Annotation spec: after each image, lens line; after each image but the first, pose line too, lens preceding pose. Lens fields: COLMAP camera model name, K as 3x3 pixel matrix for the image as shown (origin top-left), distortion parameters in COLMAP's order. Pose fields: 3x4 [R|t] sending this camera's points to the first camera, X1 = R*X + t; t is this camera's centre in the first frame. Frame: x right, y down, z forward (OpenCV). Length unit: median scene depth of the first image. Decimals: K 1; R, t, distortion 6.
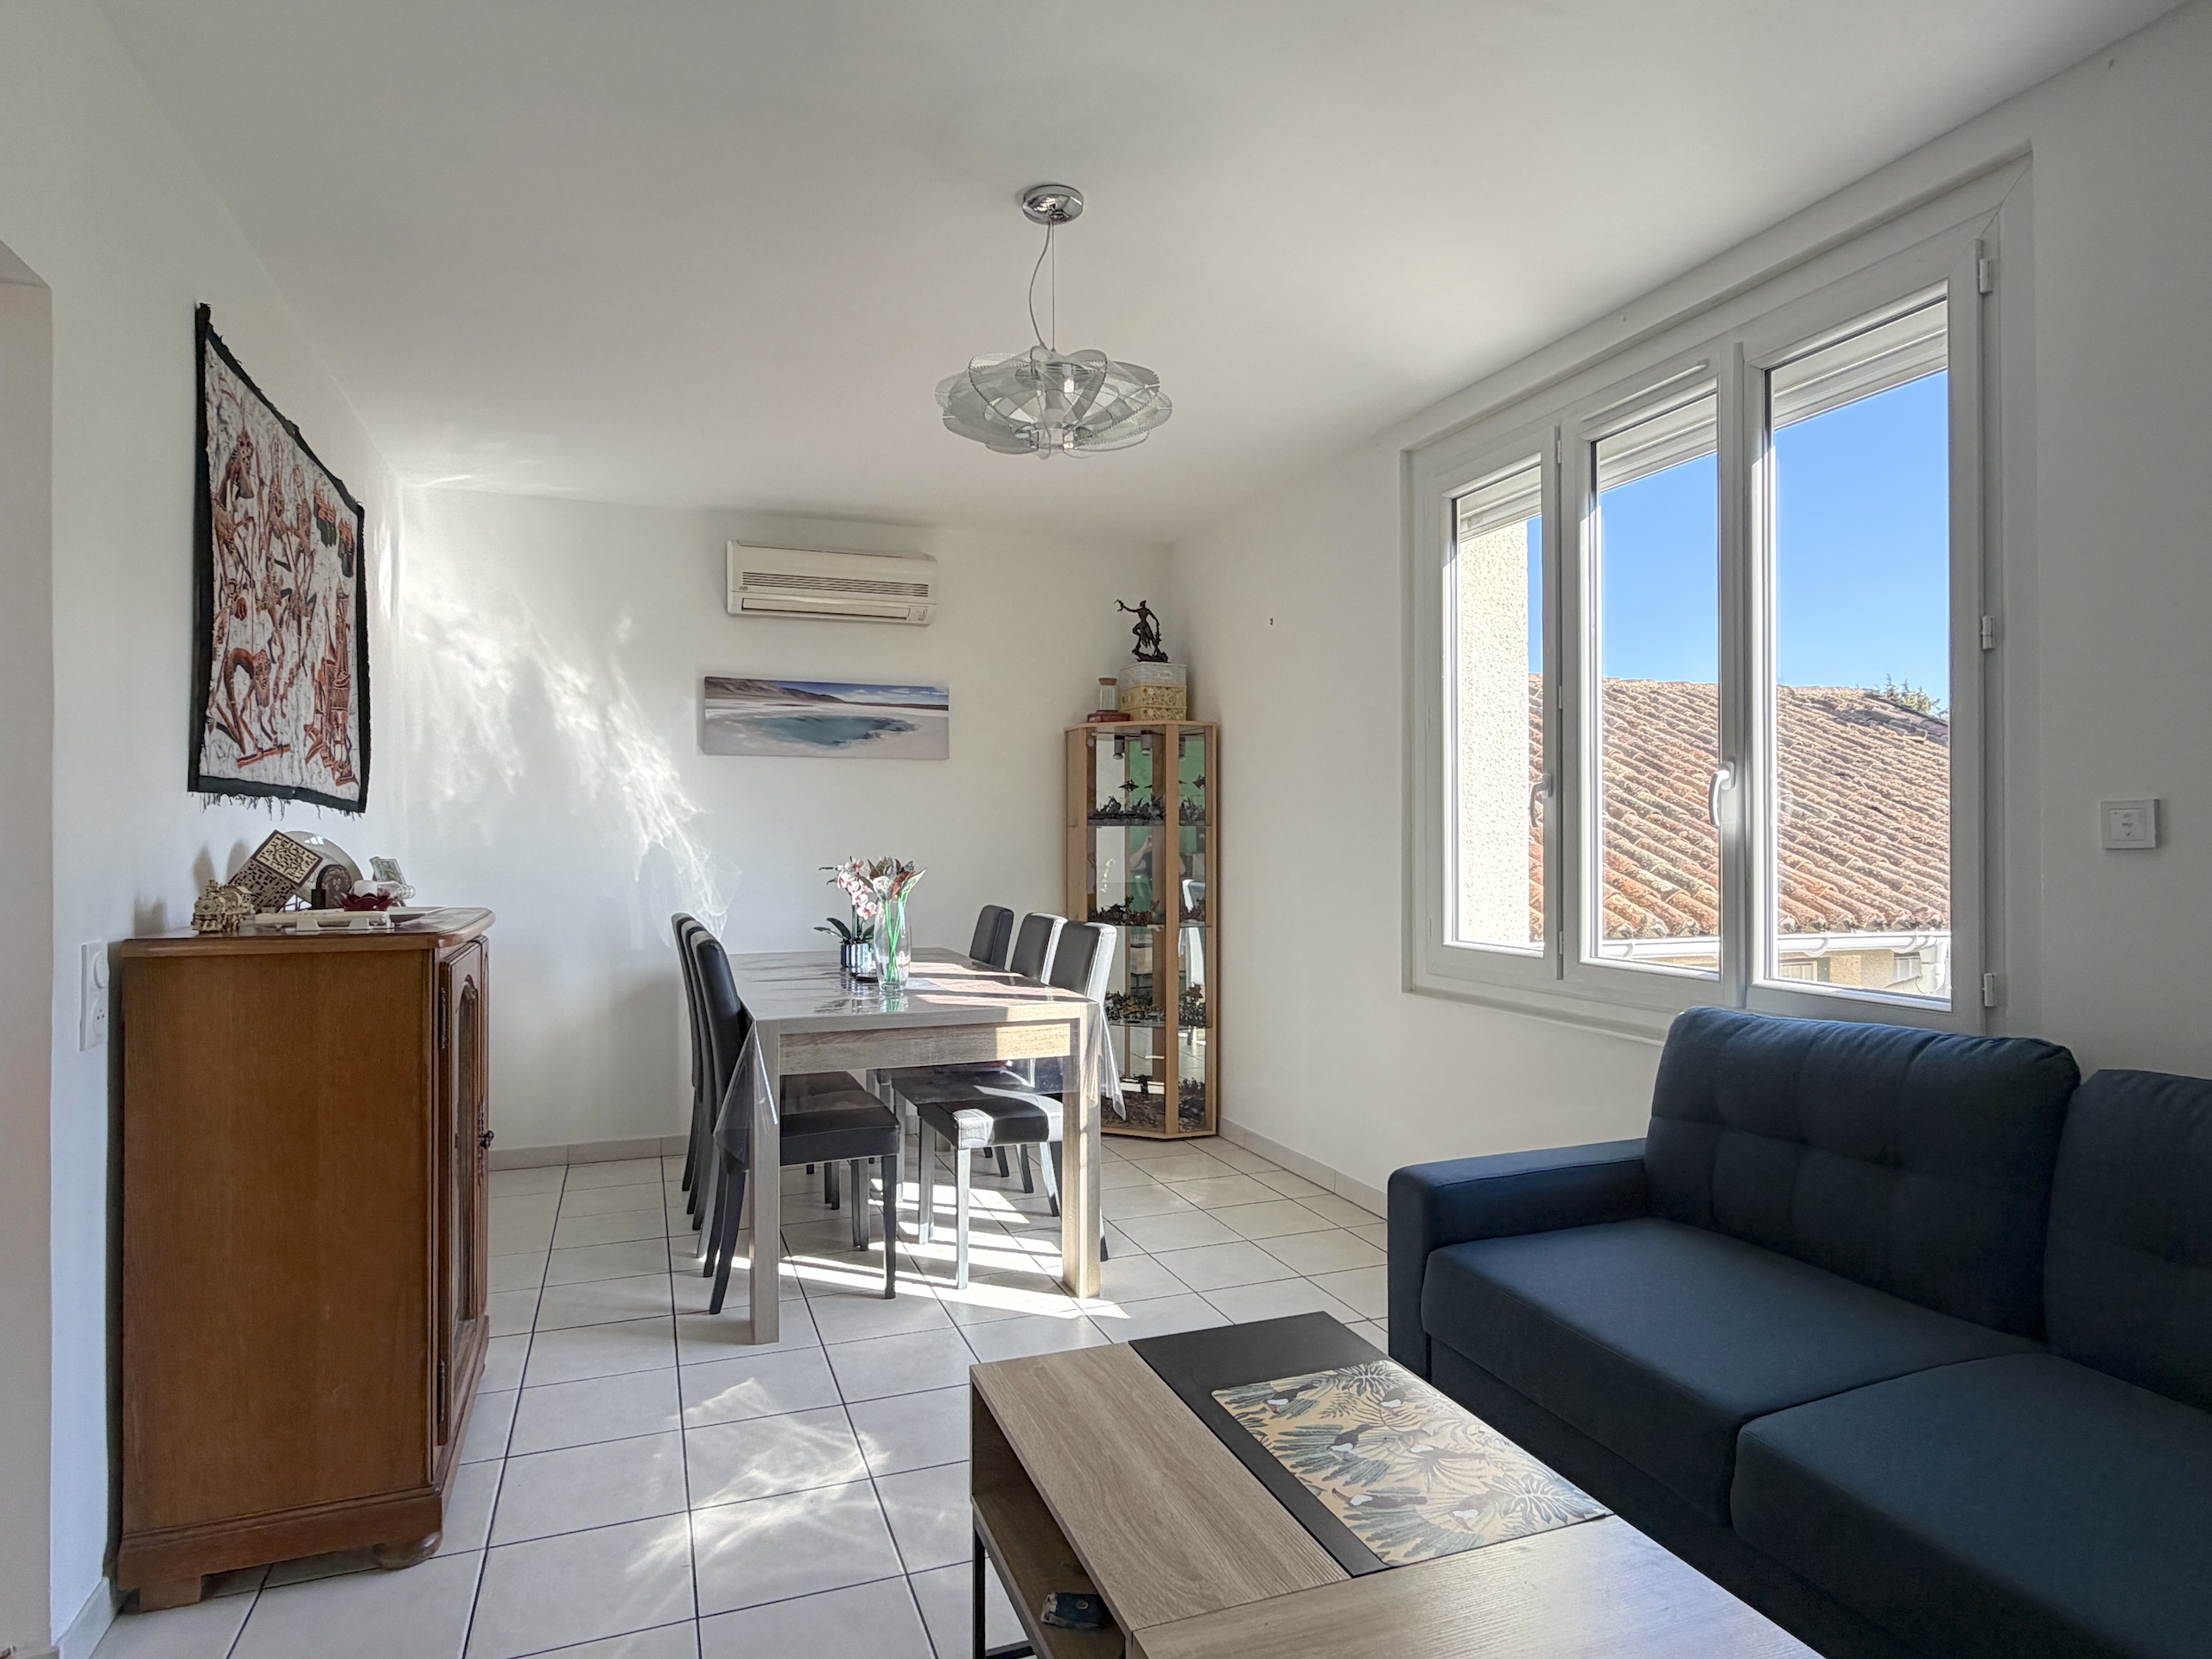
lens RADIAL K [[1229.9, 0, 1105.2], [0, 1229.9, 829.0], [0, 0, 1]] dist [-0.005133, -0.000726]
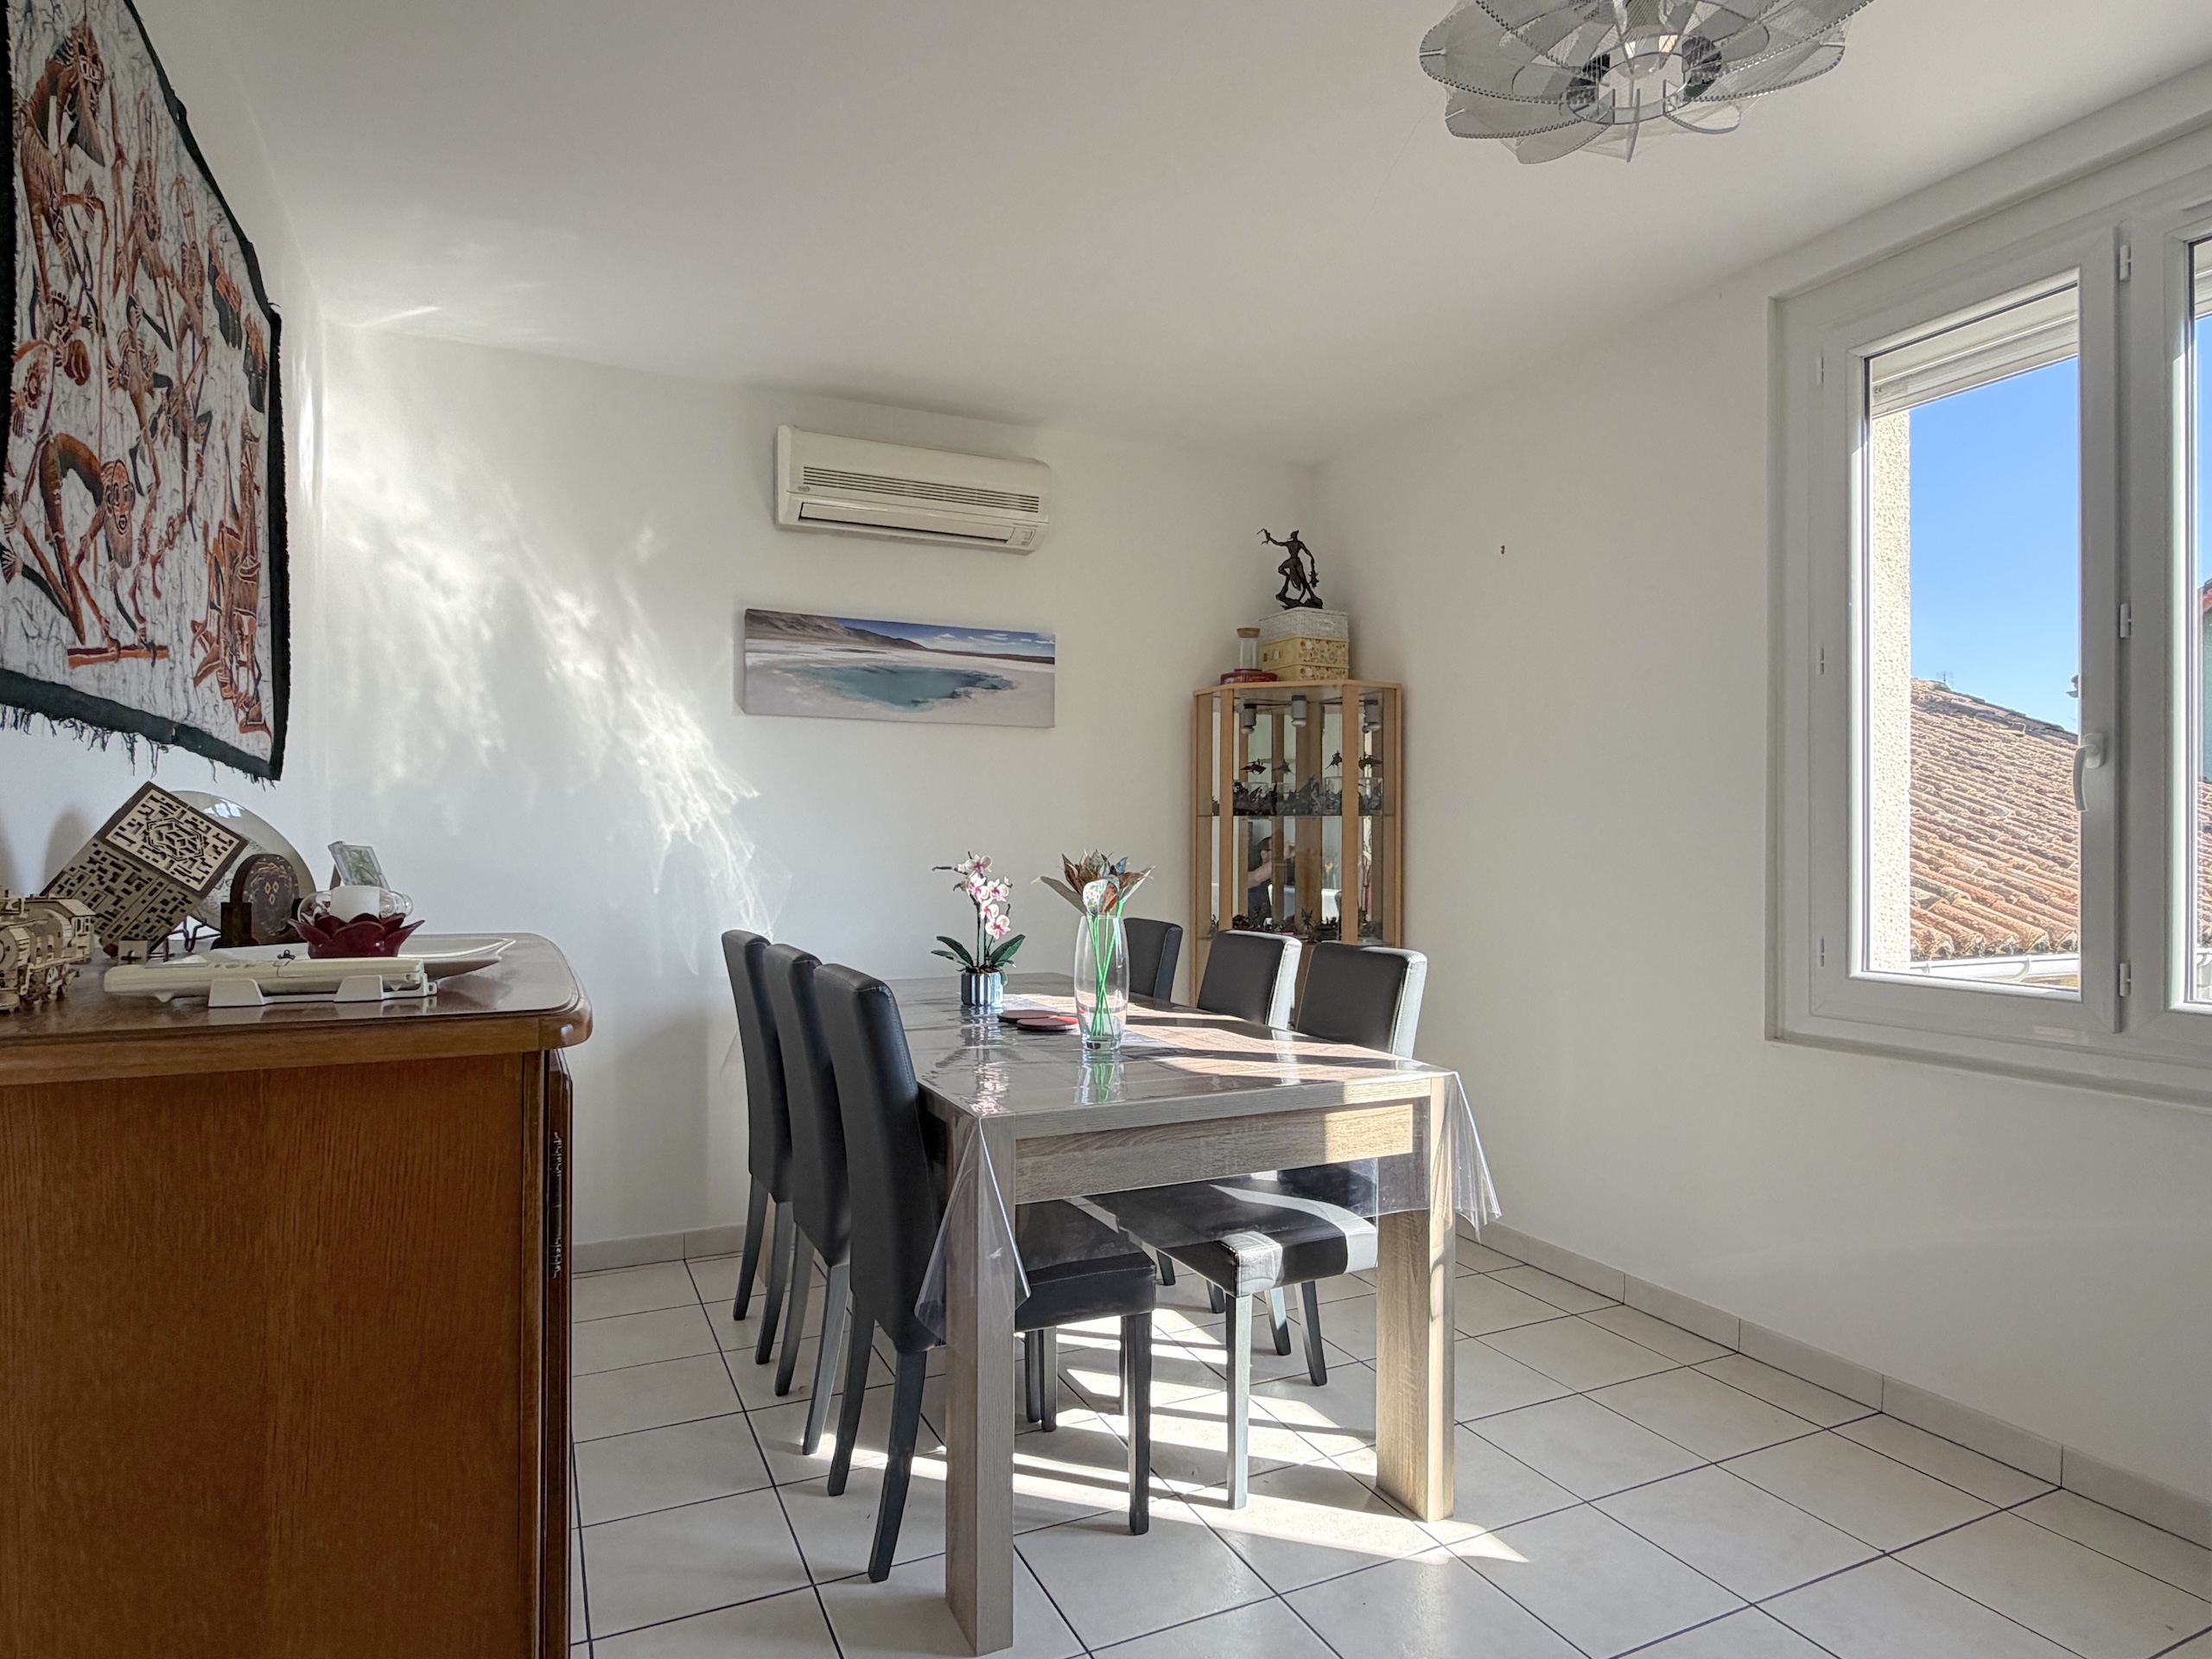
lens RADIAL K [[1229.9, 0, 1096.9], [0, 1229.9, 834.2], [0, 0, 1]] dist [-0.005133, -0.000726]
pose [[0.997083, 0.005334, 0.076145, -0.226482], [-0.005437, 0.999985, 0.001146, 0.012676], [-0.076137, -0.001557, 0.997096, 0.326143]]
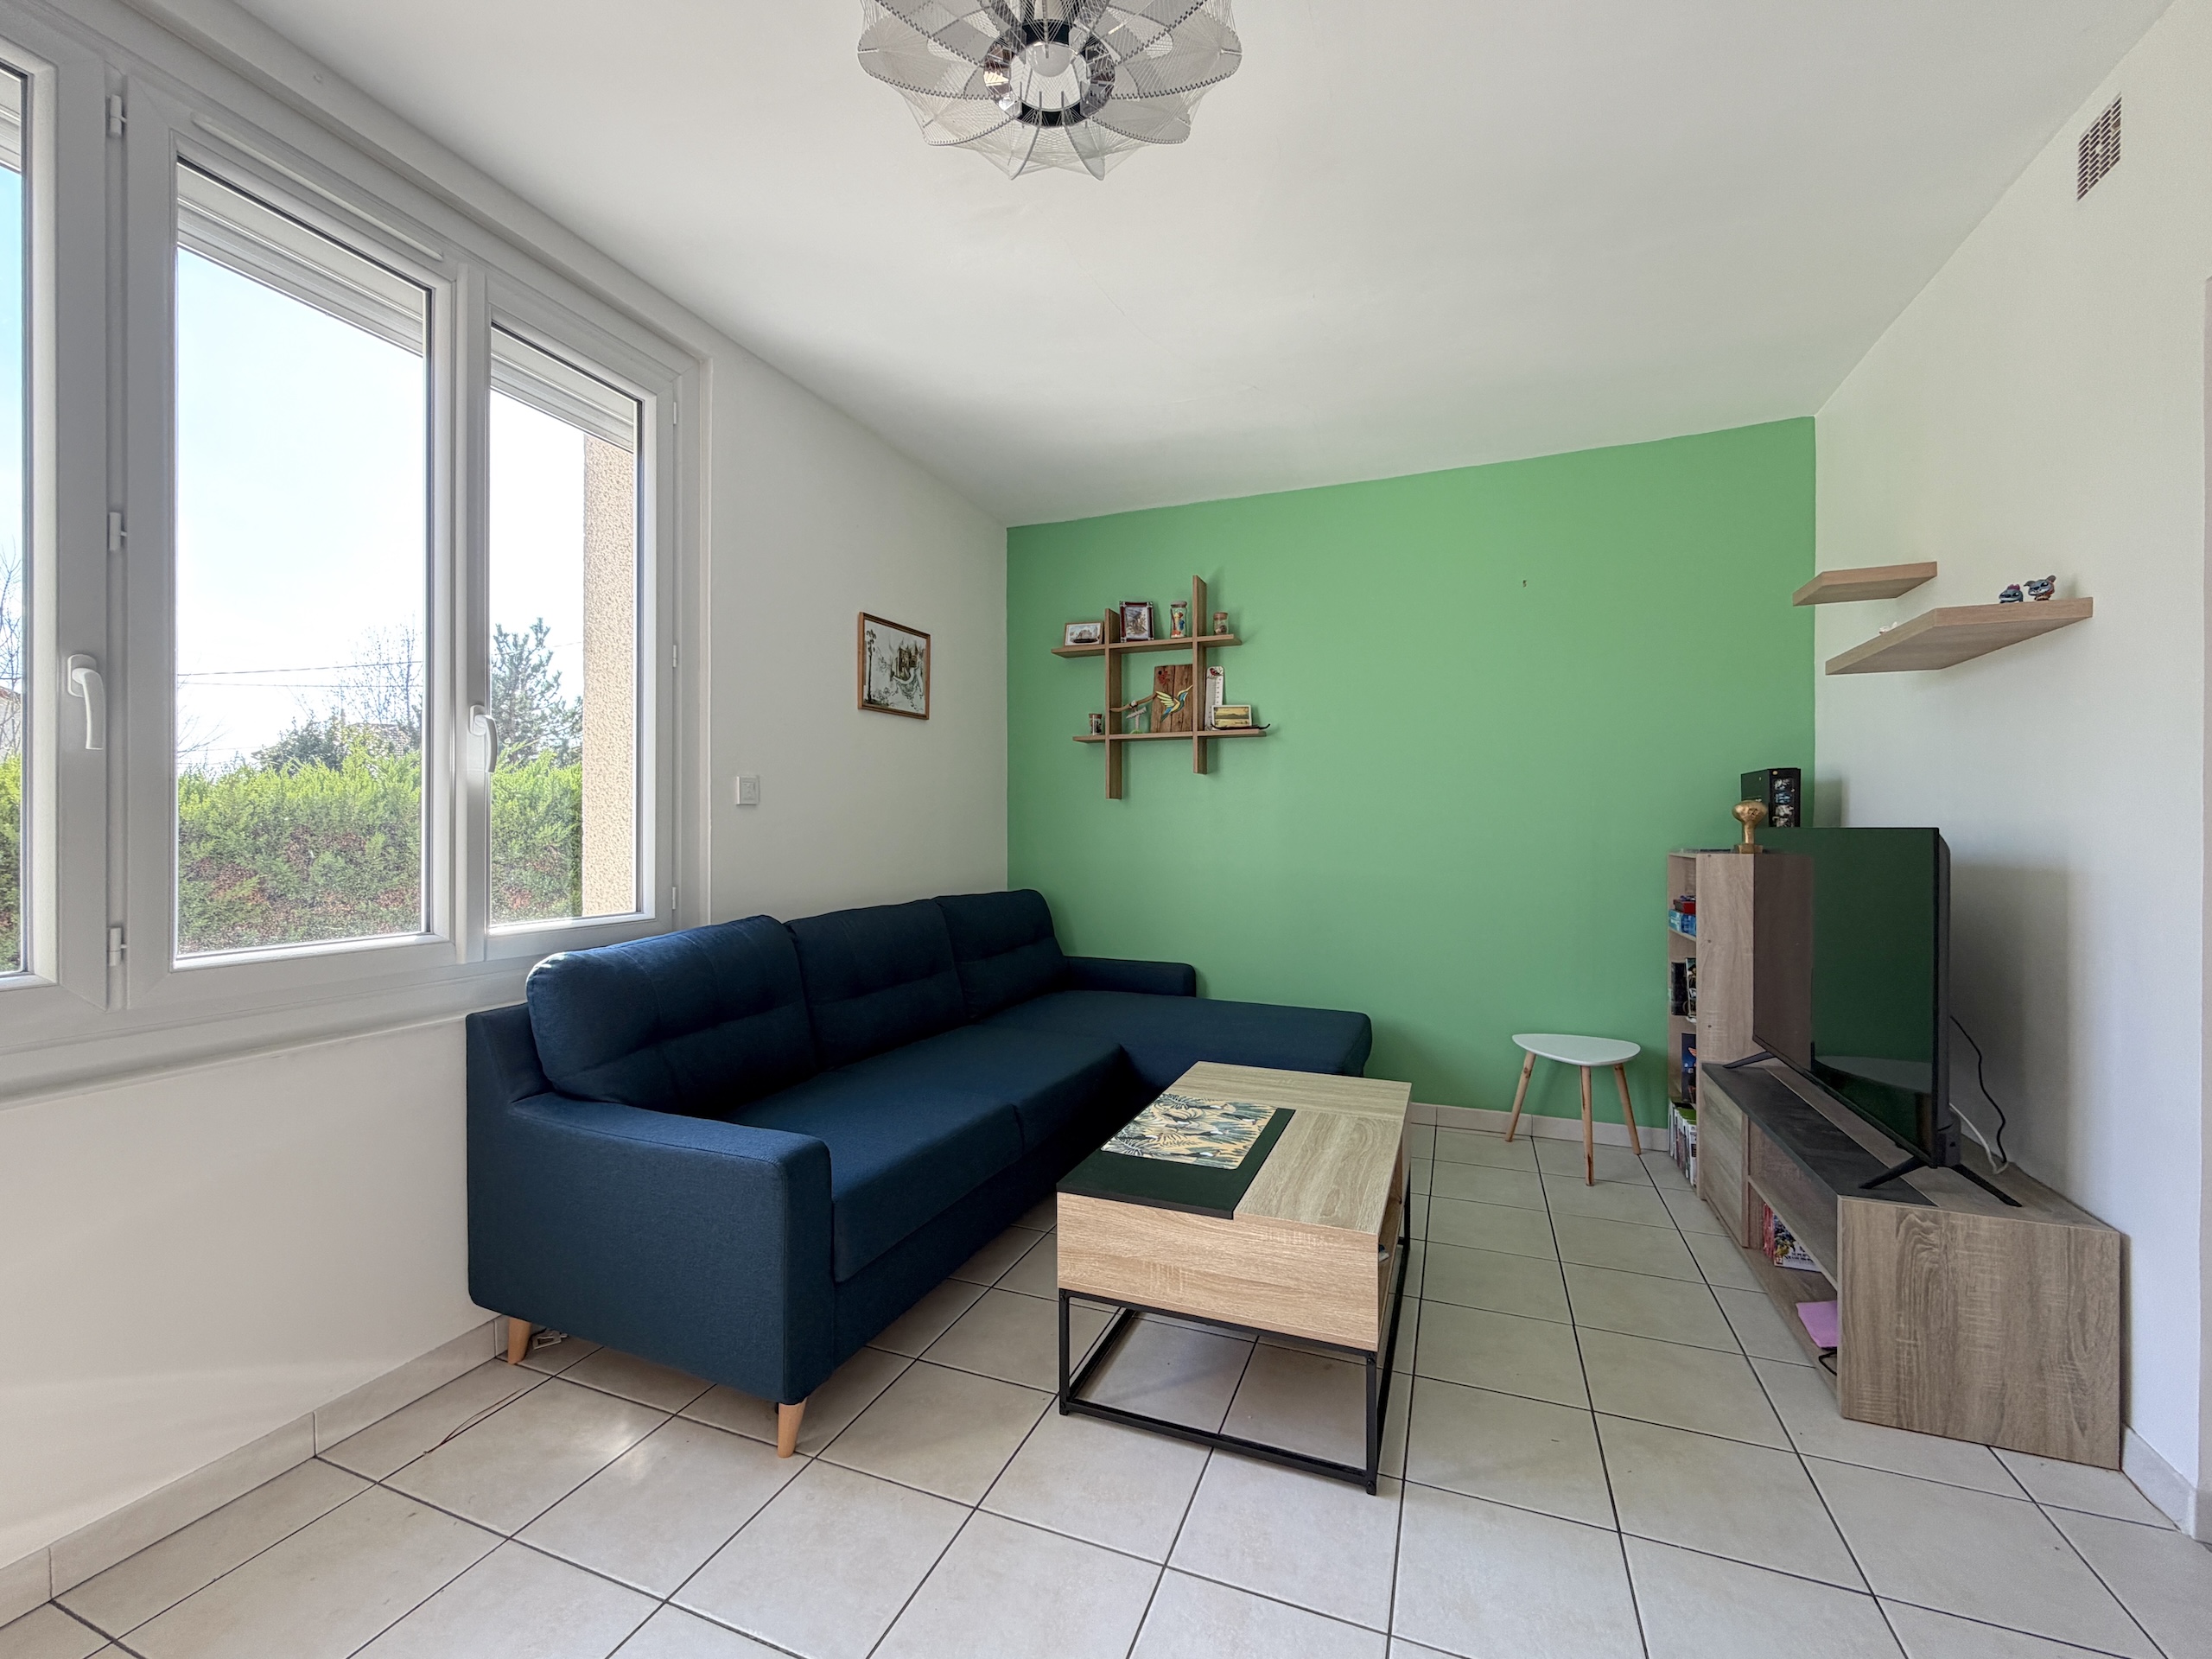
lens RADIAL K [[894.5, 0, 1113.5], [0, 894.5, 827.9], [0, 0, 1]] dist [0.000203, 0.000003]
pose [[-0.738545, 0.000607, 0.674204, -0.515042], [-0.003438, 0.999983, -0.004667, 0.064232], [-0.674195, -0.005765, -0.738531, 1.871085]]
